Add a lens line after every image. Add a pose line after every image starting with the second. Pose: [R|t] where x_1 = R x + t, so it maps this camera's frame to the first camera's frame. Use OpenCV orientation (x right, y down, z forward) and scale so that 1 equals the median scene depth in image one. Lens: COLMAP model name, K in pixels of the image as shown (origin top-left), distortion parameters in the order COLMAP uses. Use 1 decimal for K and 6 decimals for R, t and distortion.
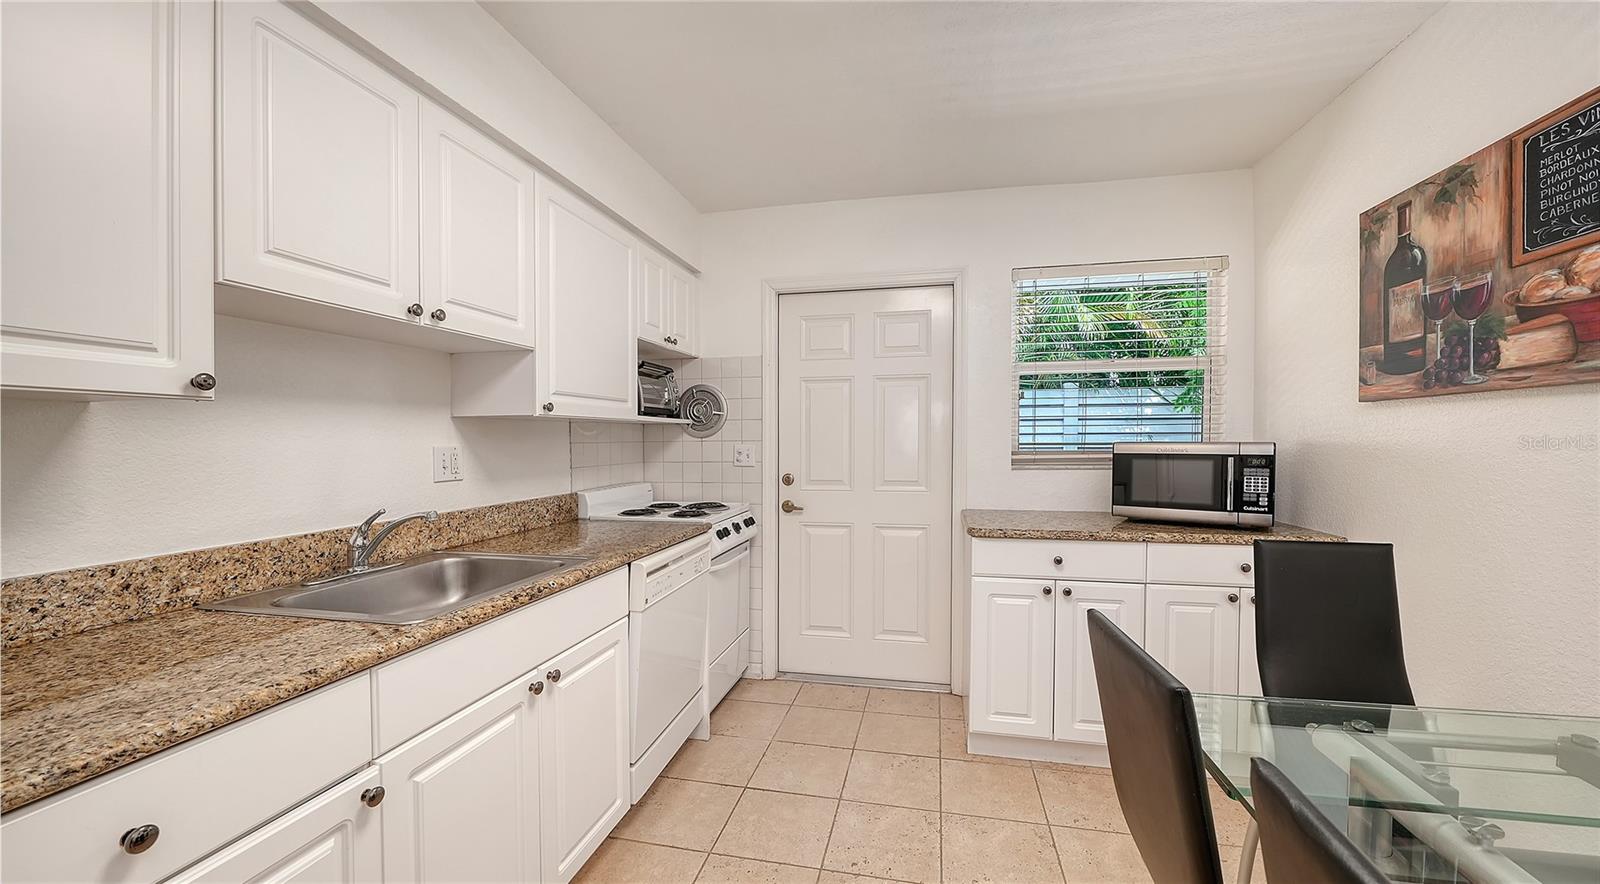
lens RADIAL K [[600.3, 0, 805.0], [0, 600.3, 454.2], [0, 0, 1]] dist [-0.000365, -0.006842]
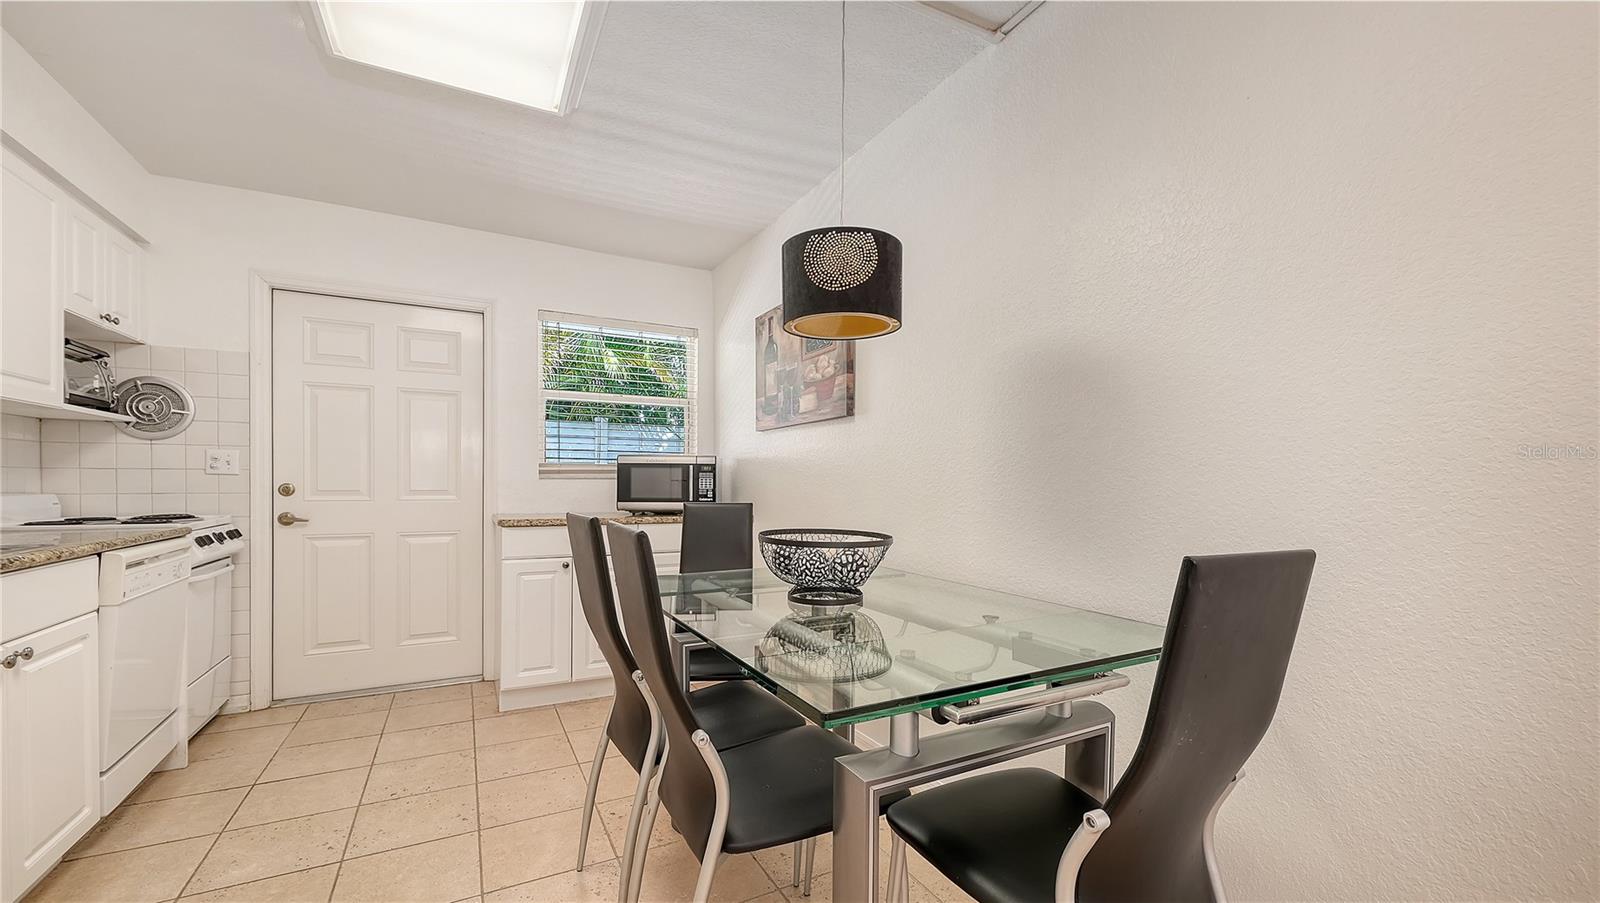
lens RADIAL K [[633.9, 0, 833.0], [0, 633.9, 485.6], [0, 0, 1]] dist [-0.000088, -0.000496]
pose [[0.733257, 0.000384, 0.679952, -0.097666], [0.013529, 0.999794, -0.015155, 0.081151], [-0.679817, 0.020311, 0.733100, -0.377392]]
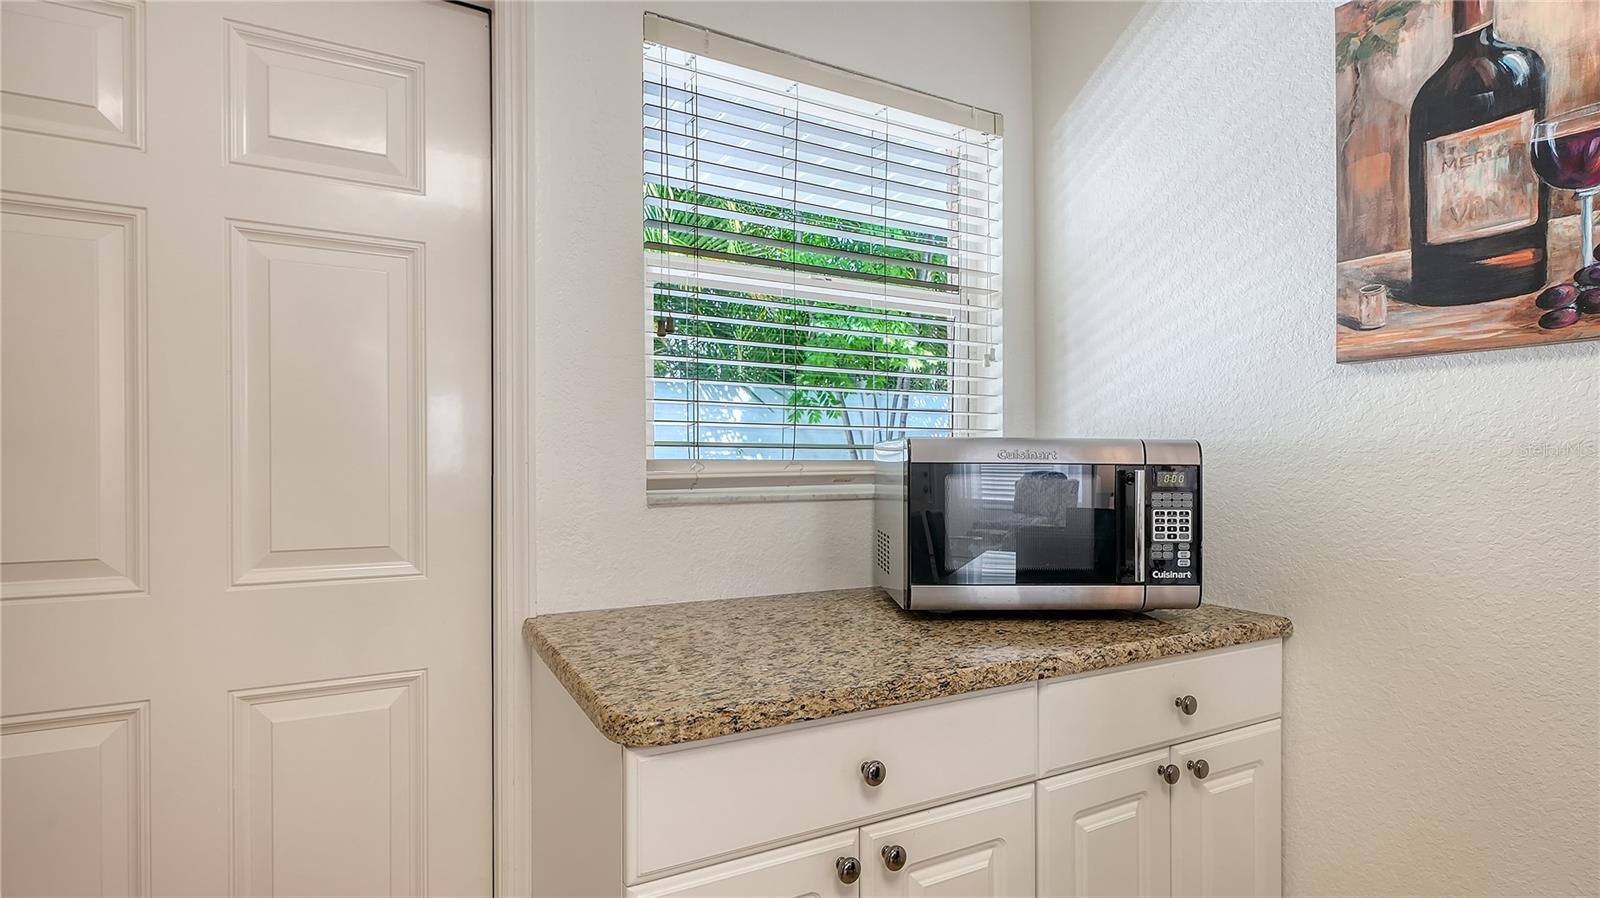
lens RADIAL K [[770.7, 0, 798.4], [0, 770.7, 481.1], [0, 0, 1]] dist [0.000531, -0.000134]
pose [[0.754685, -0.009089, 0.656024, 0.102920], [0.007878, 0.999957, 0.004792, 0.008547], [-0.656039, 0.001552, 0.754725, 0.692043]]
